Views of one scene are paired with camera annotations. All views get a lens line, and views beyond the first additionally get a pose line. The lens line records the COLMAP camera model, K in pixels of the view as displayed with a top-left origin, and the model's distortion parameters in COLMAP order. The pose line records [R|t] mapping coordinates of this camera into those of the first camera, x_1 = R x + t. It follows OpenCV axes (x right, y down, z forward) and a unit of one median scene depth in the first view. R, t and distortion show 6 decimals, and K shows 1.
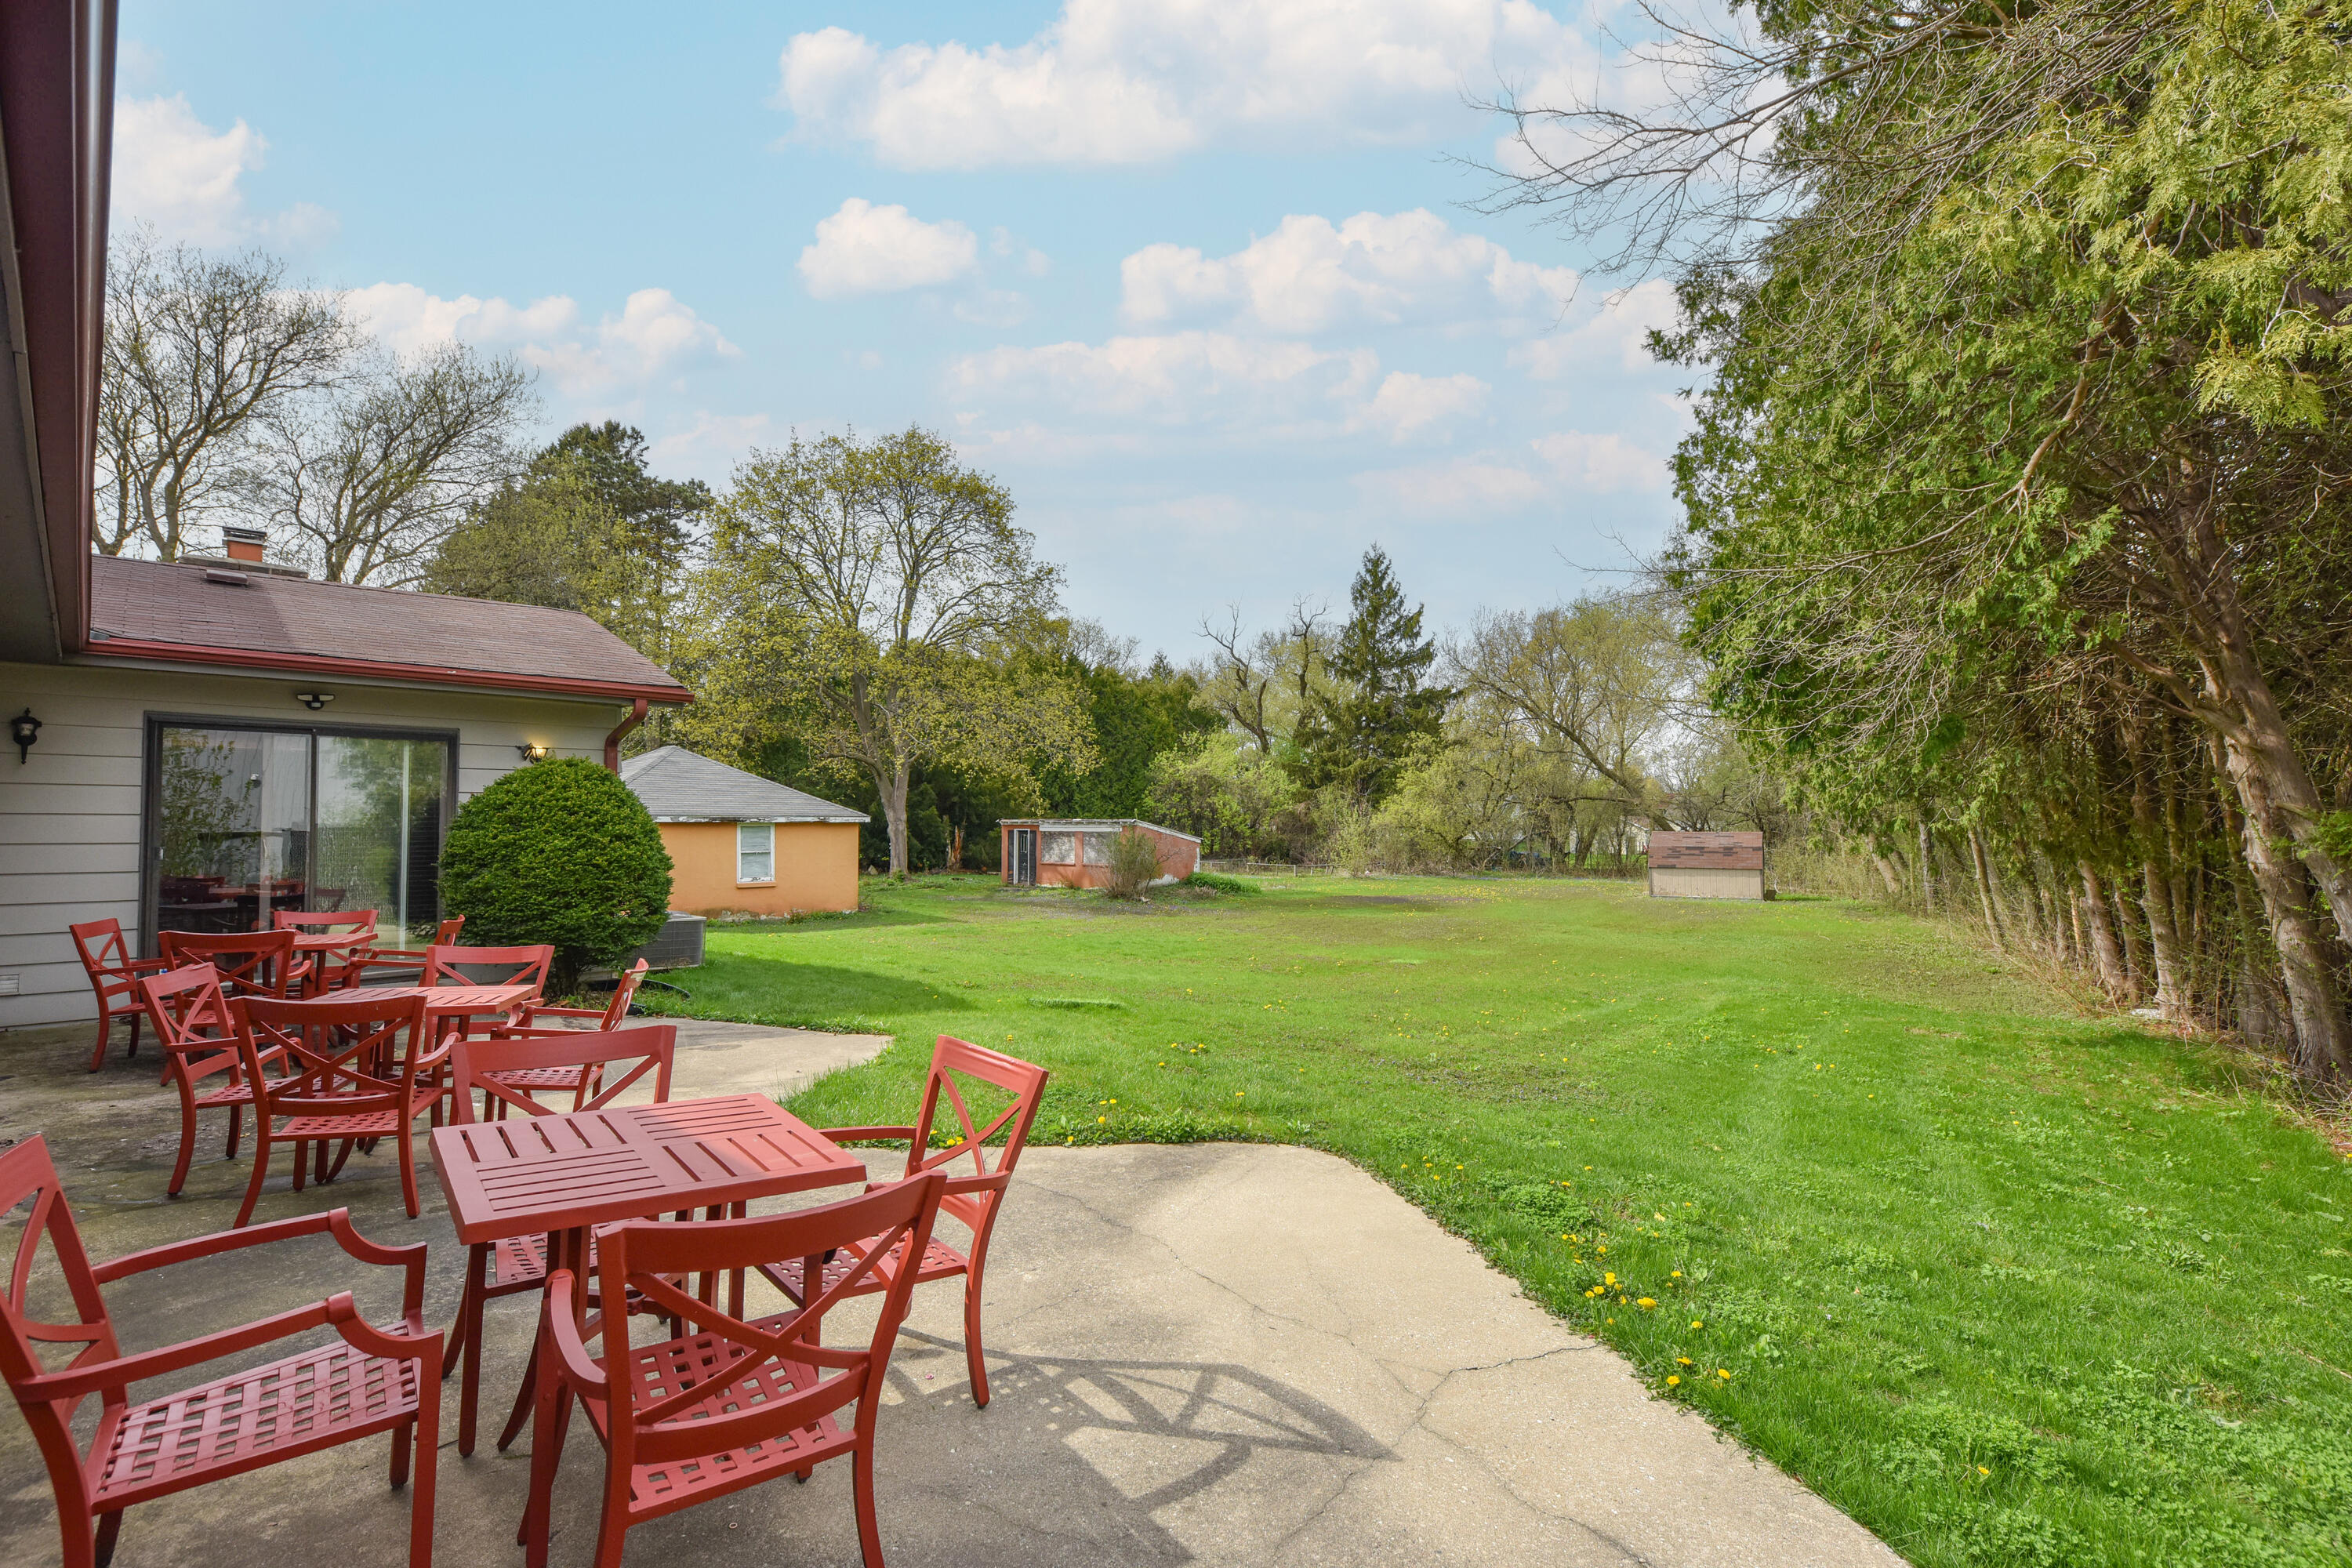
lens RADIAL K [[1065.7, 0, 1176.4], [0, 1065.7, 813.0], [0, 0, 1]] dist [0.000565, -0.000001]
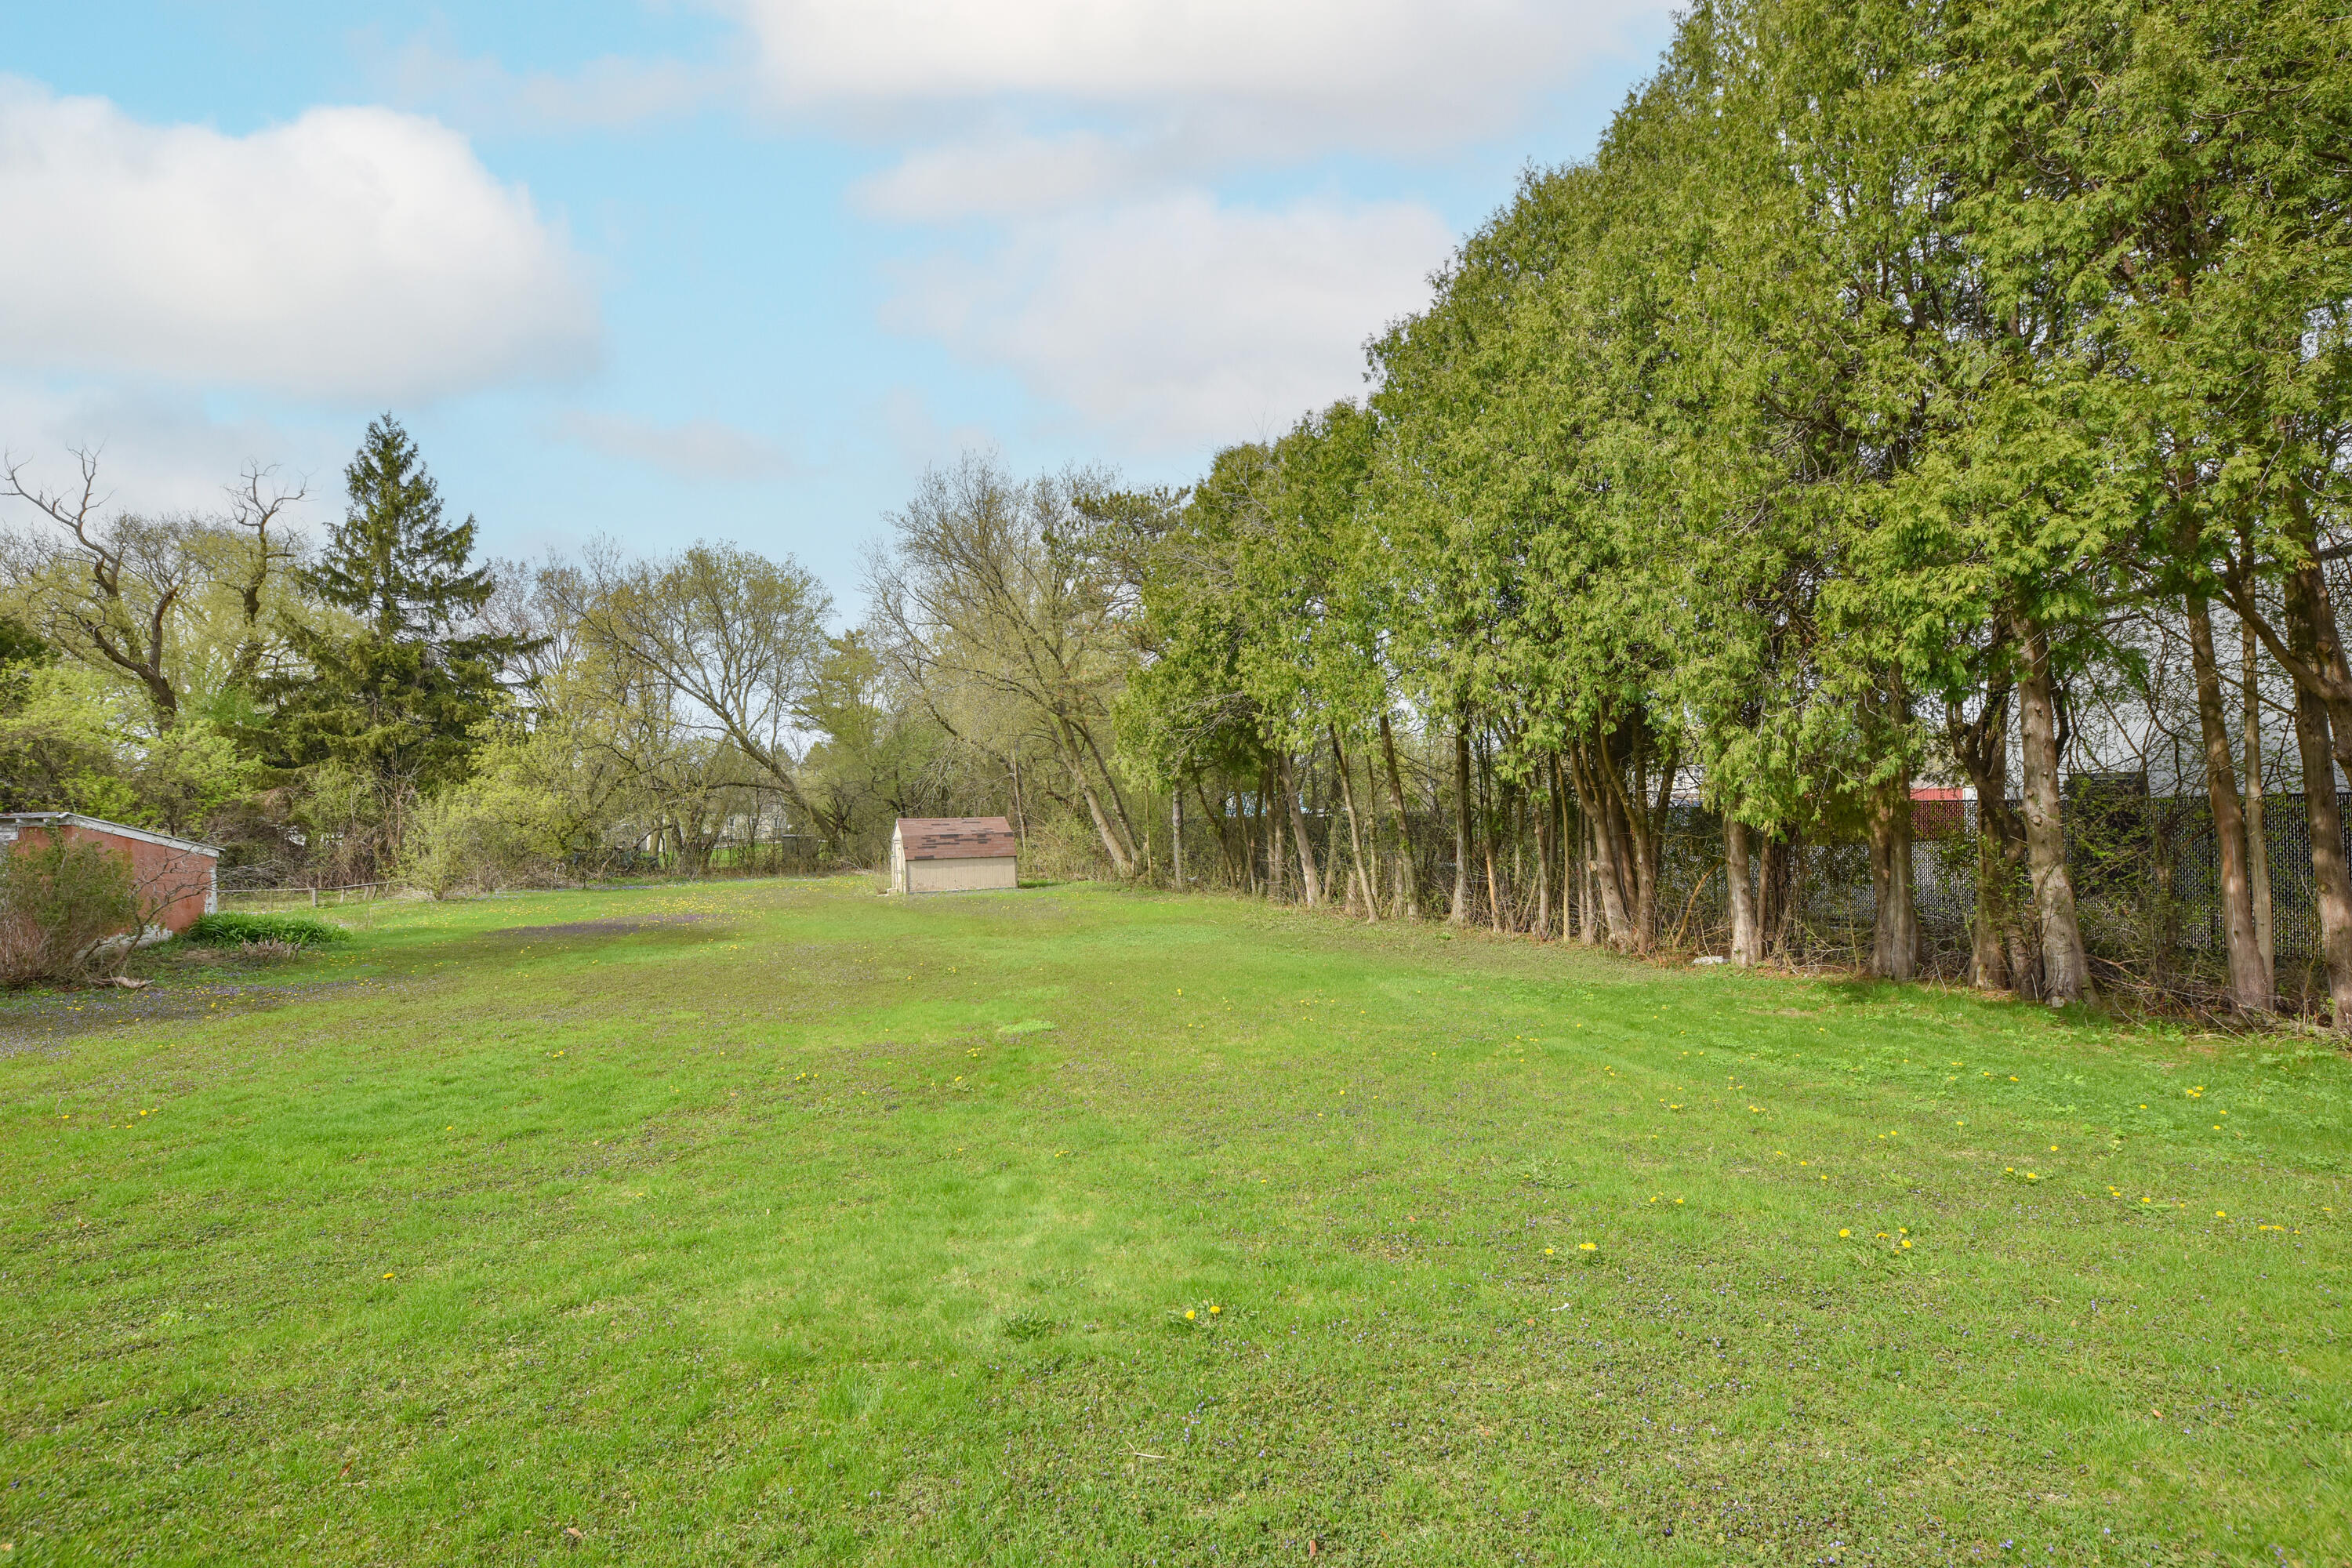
lens RADIAL K [[1065.7, 0, 1176.4], [0, 1065.7, 813.0], [0, 0, 1]] dist [0.000565, -0.000001]
pose [[0.596387, -0.014790, 0.802561, -0.068459], [0.011756, 0.999884, 0.009691, 0.004248], [-0.802611, 0.003655, 0.596492, 0.185761]]
